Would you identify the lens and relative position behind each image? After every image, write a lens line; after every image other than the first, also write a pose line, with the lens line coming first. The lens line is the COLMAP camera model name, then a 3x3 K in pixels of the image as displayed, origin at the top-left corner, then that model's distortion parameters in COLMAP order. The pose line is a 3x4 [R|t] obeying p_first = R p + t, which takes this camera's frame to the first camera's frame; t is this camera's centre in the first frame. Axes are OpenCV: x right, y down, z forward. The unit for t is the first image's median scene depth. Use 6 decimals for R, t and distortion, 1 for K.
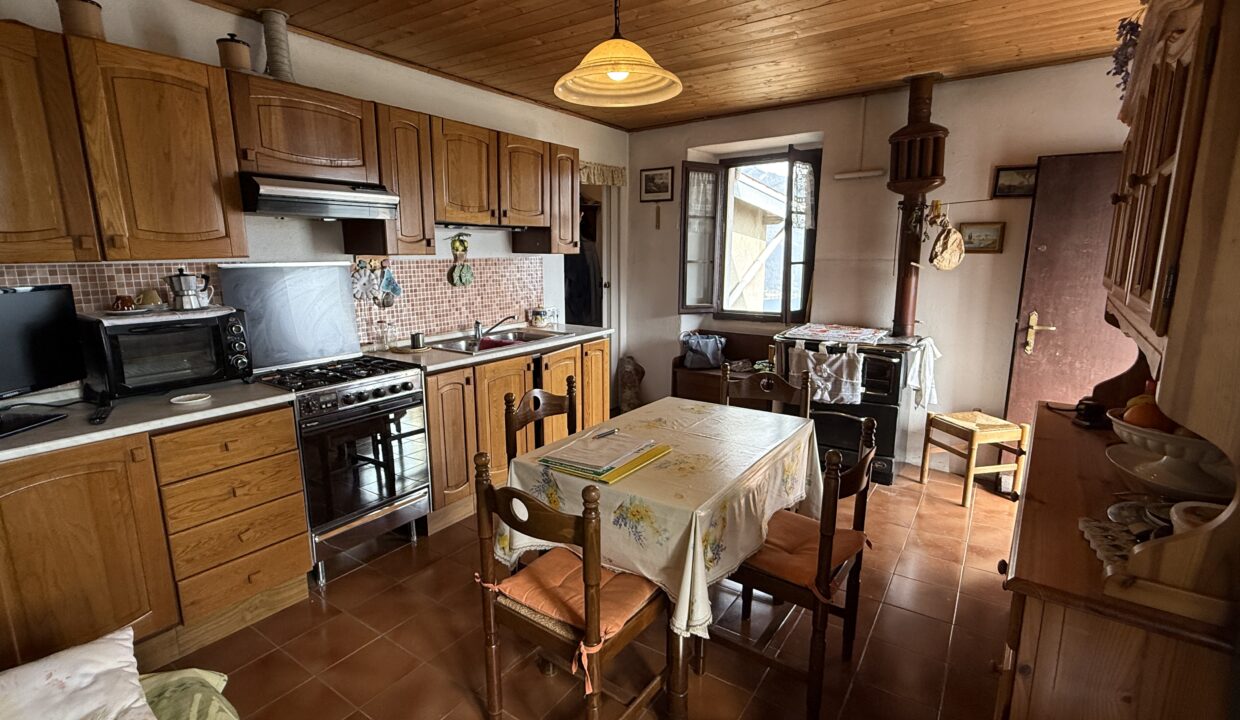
lens RADIAL K [[574.6, 0, 618.1], [0, 574.6, 360.6], [0, 0, 1]] dist [0.004013, 0.000159]
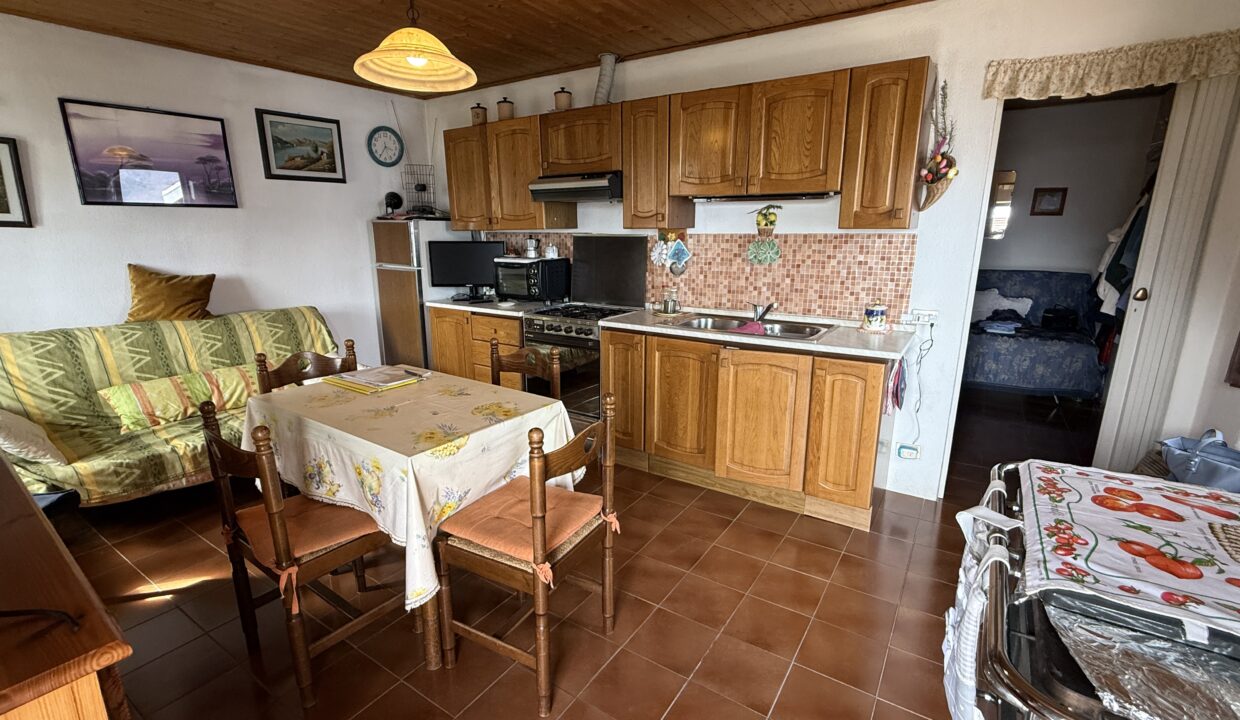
lens RADIAL K [[537.4, 0, 622.8], [0, 537.4, 362.6], [0, 0, 1]] dist [-0.000558, 0.000030]
pose [[0.012308, 0.234611, -0.972011, 0.593888], [-0.191369, 0.954669, 0.228002, -0.130504], [0.981441, 0.183207, 0.056648, 0.750737]]
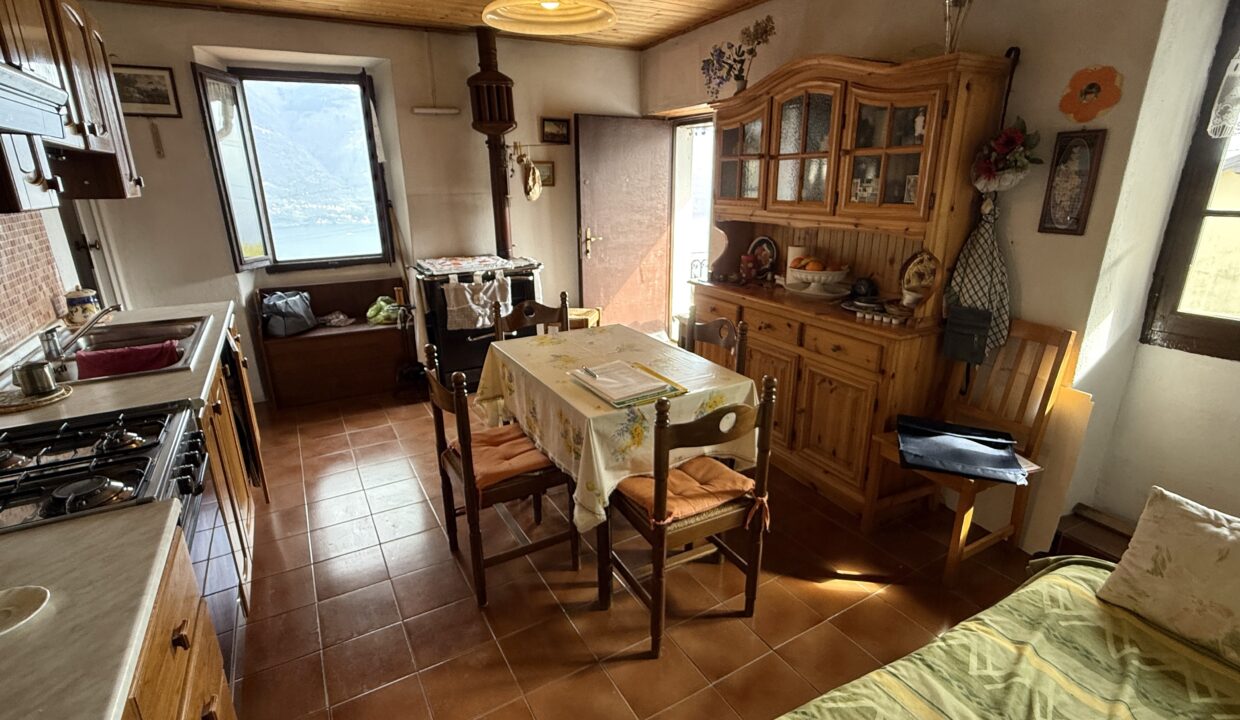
lens RADIAL K [[574.6, 0, 625.2], [0, 574.6, 360.0], [0, 0, 1]] dist [0.004013, 0.000159]
pose [[0.436617, -0.276669, 0.856049, -0.488876], [0.178283, 0.959276, 0.219101, -0.061352], [-0.881805, 0.056956, 0.468162, 0.251980]]
